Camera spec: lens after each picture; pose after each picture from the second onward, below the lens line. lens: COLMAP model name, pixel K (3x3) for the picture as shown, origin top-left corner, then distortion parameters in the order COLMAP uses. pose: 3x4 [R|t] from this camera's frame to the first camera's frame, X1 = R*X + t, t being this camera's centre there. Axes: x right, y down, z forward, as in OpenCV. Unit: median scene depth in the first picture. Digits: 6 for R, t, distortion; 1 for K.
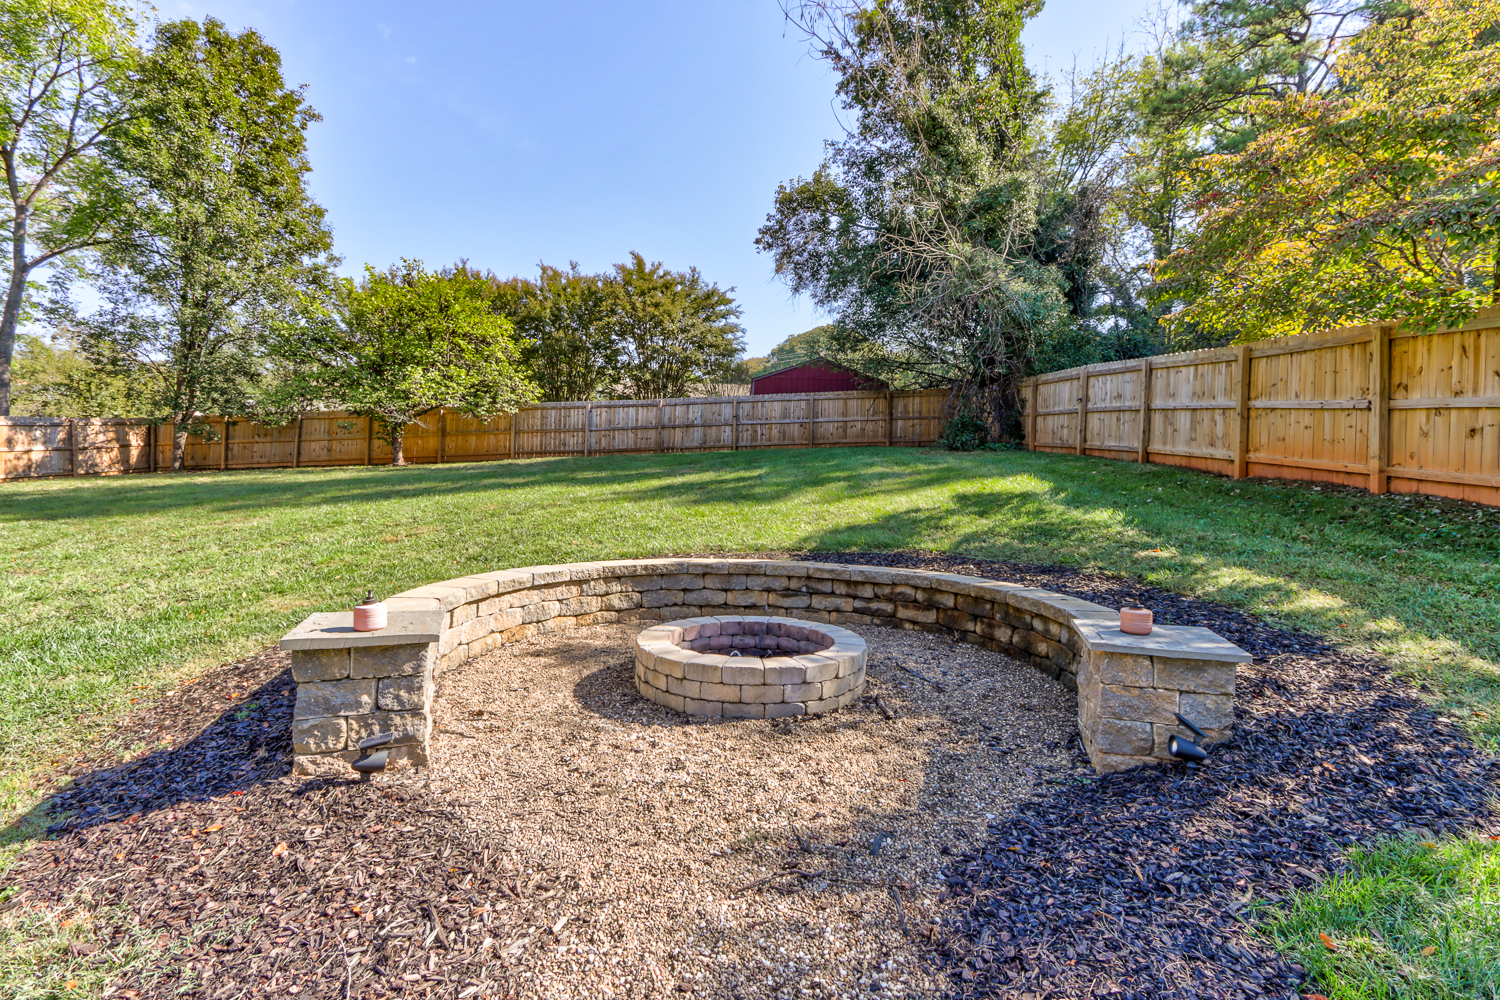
lens RADIAL K [[690.3, 0, 737.7], [0, 690.3, 488.6], [0, 0, 1]] dist [-0.002034, 0.004987]
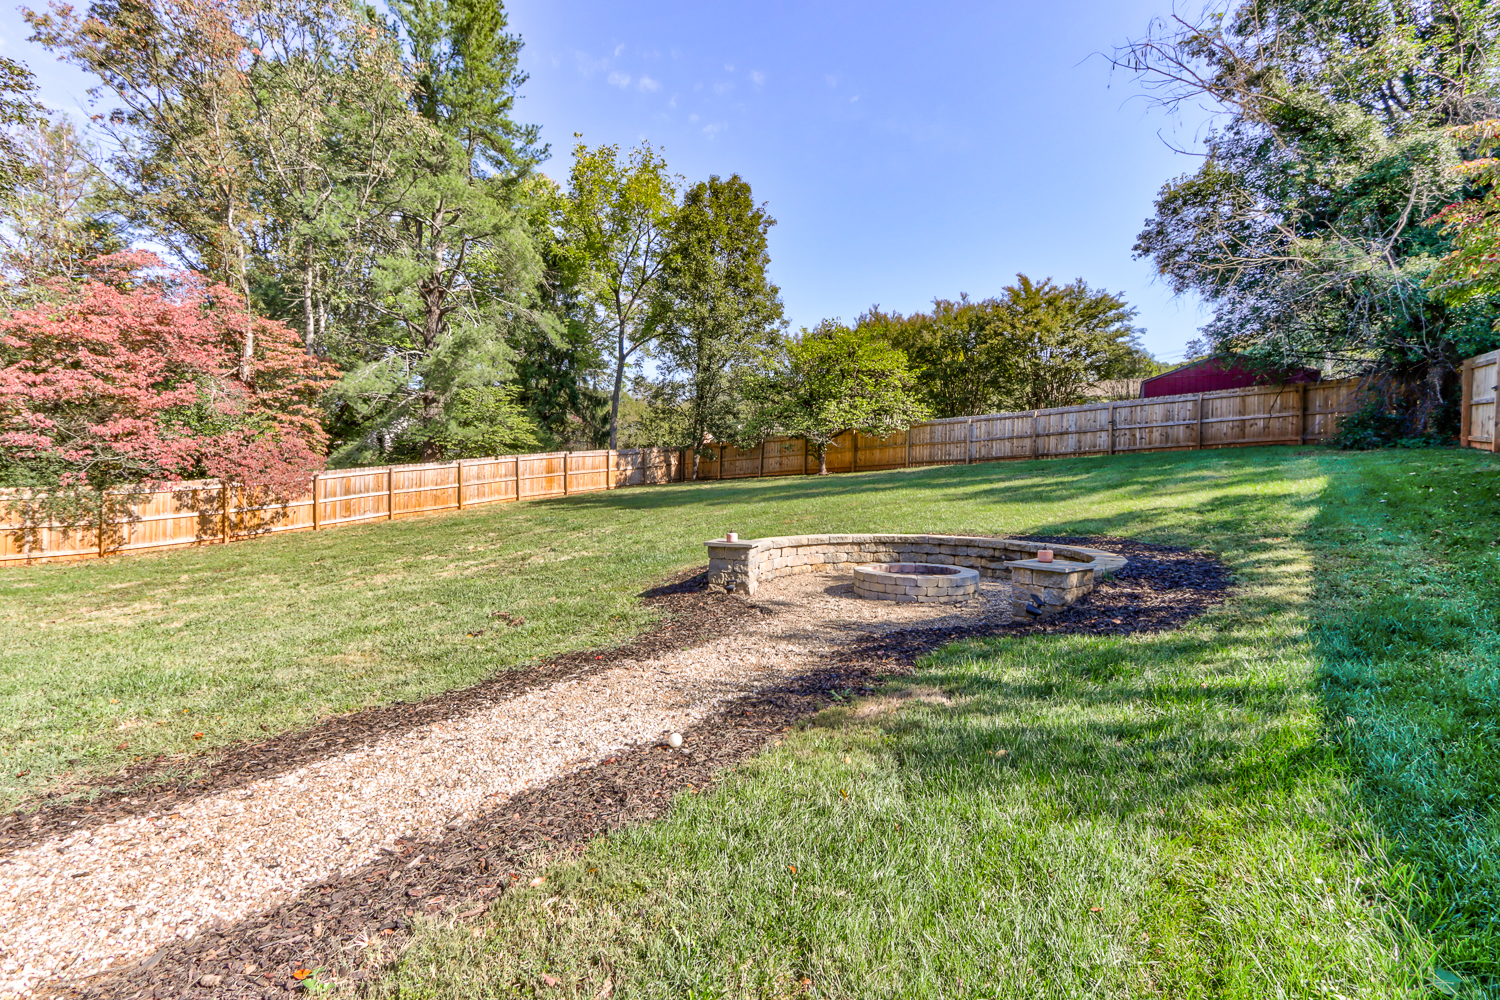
lens RADIAL K [[690.3, 0, 737.7], [0, 690.3, 488.6], [0, 0, 1]] dist [-0.002034, 0.004987]
pose [[0.809189, -0.004678, -0.587530, 0.150805], [0.001072, 0.999978, -0.006485, 0.001579], [0.587548, 0.004618, 0.809176, -0.164812]]
